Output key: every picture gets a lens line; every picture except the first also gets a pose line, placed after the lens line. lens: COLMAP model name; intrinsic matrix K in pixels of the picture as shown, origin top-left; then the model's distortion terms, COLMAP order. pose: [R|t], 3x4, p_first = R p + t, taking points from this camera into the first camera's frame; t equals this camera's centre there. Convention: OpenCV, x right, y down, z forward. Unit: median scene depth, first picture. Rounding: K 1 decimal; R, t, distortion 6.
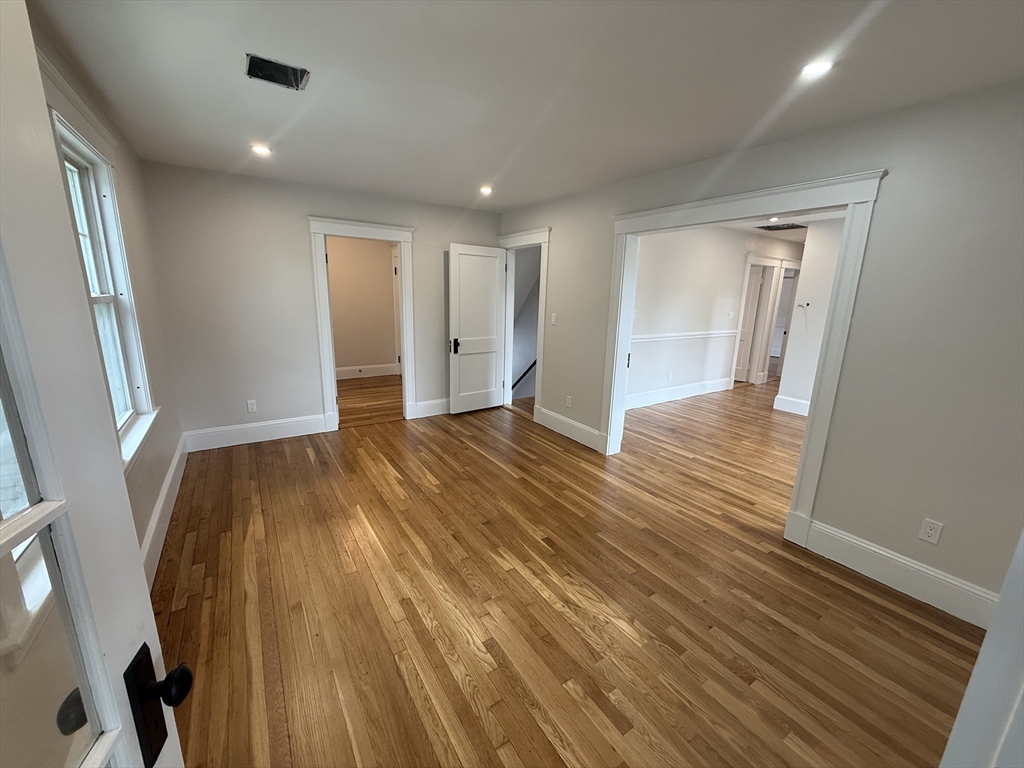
lens RADIAL K [[407.8, 0, 511.2], [0, 407.8, 386.7], [0, 0, 1]] dist [-0.001255, -0.000429]
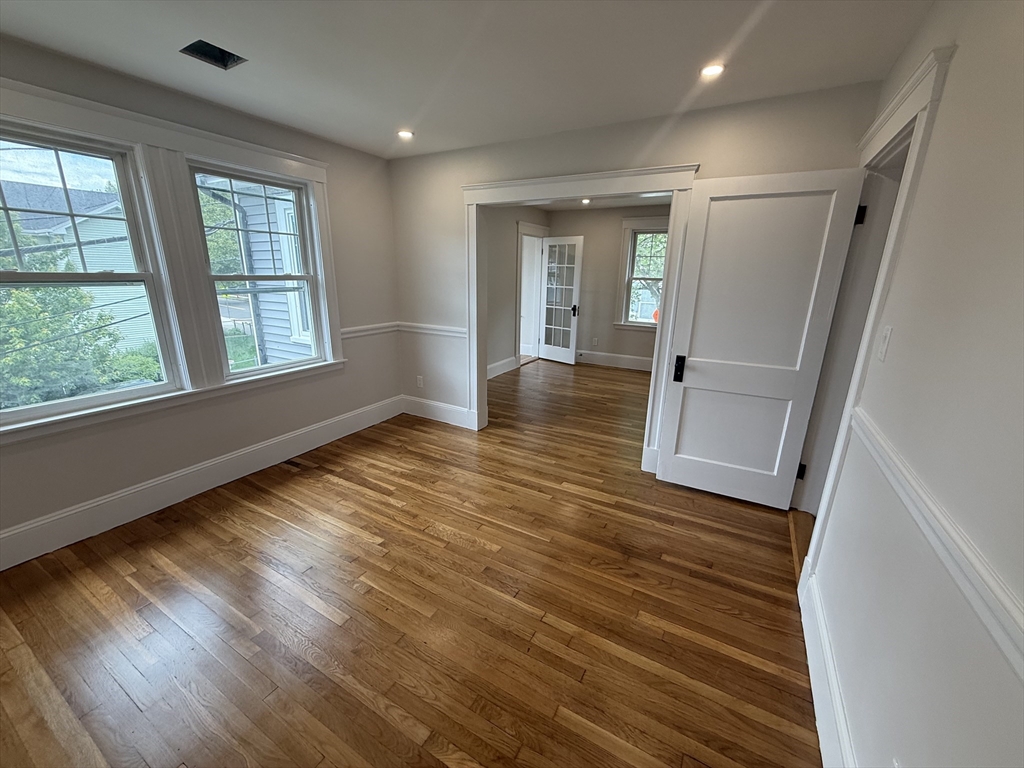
lens RADIAL K [[407.8, 0, 511.2], [0, 407.8, 386.7], [0, 0, 1]] dist [-0.001255, -0.000429]
pose [[-0.891675, 0.084340, -0.444749, 1.014456], [-0.139738, 0.883223, 0.447651, -0.370160], [0.430567, 0.461307, -0.775762, 1.741882]]
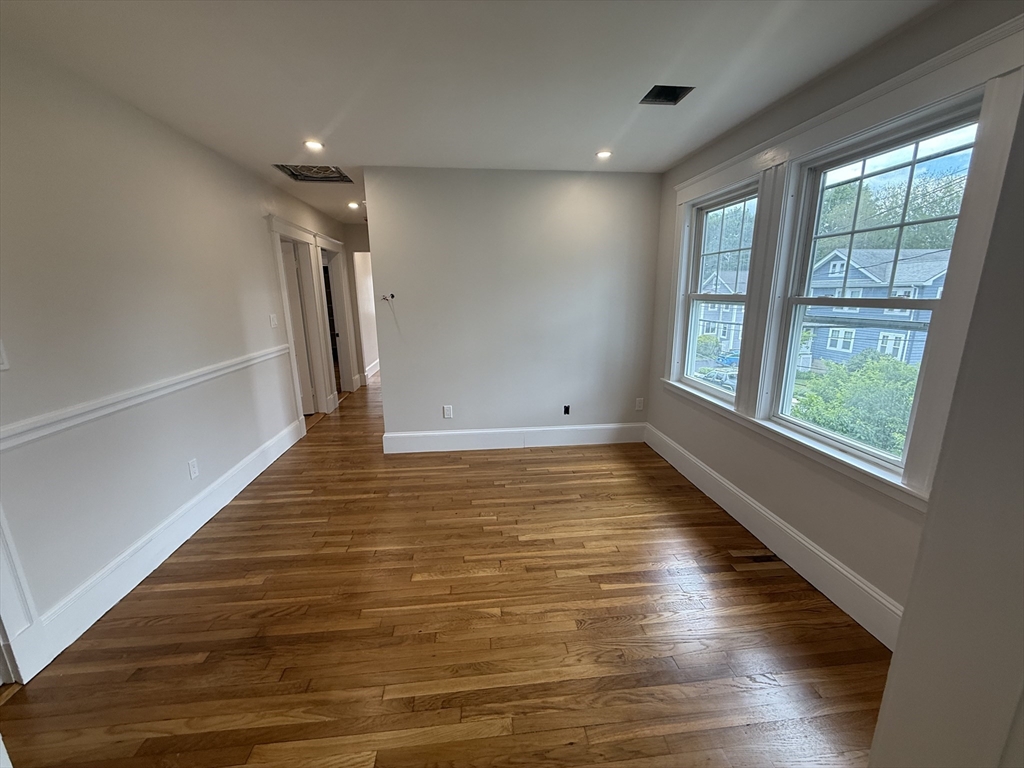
lens RADIAL K [[411.3, 0, 513.6], [0, 411.3, 382.7], [0, 0, 1]] dist [0.000792, -0.000050]
pose [[0.455948, -0.224666, 0.861183, 0.327034], [0.223668, 0.965485, 0.133457, -0.175446], [-0.861443, 0.131769, 0.490462, 0.823651]]
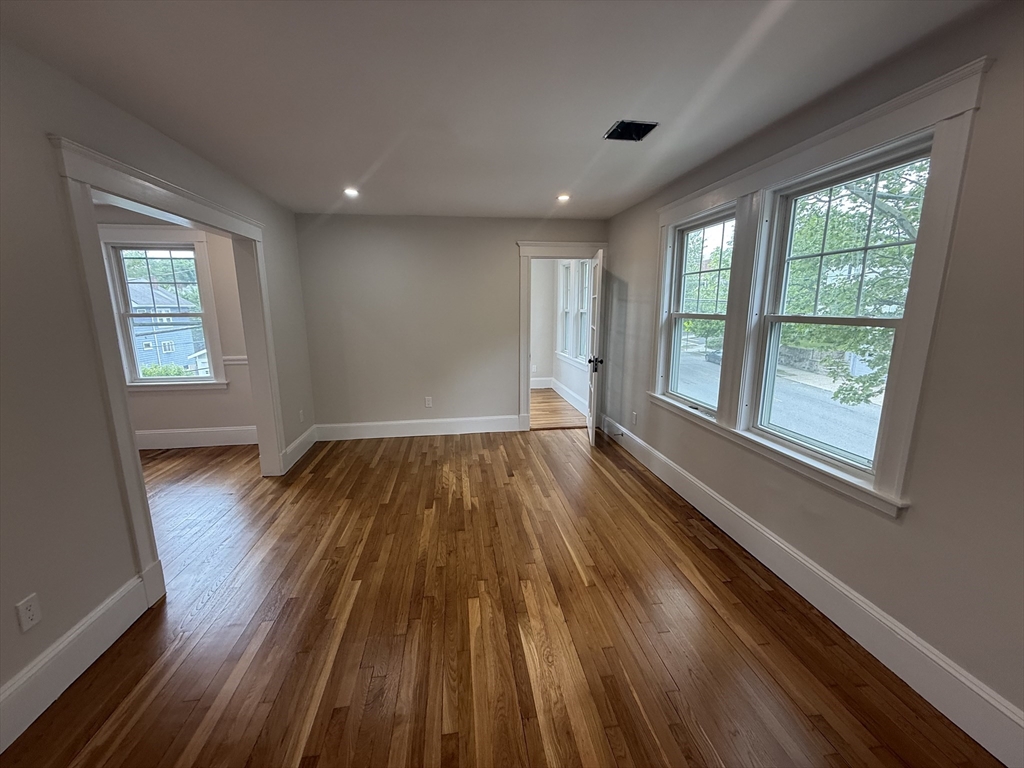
lens RADIAL K [[407.8, 0, 511.2], [0, 407.8, 386.7], [0, 0, 1]] dist [-0.001255, -0.000429]
pose [[-0.903144, -0.106211, 0.415994, -0.464971], [0.078300, 0.911923, 0.402822, -0.324532], [-0.422139, 0.396379, -0.815281, 1.355015]]
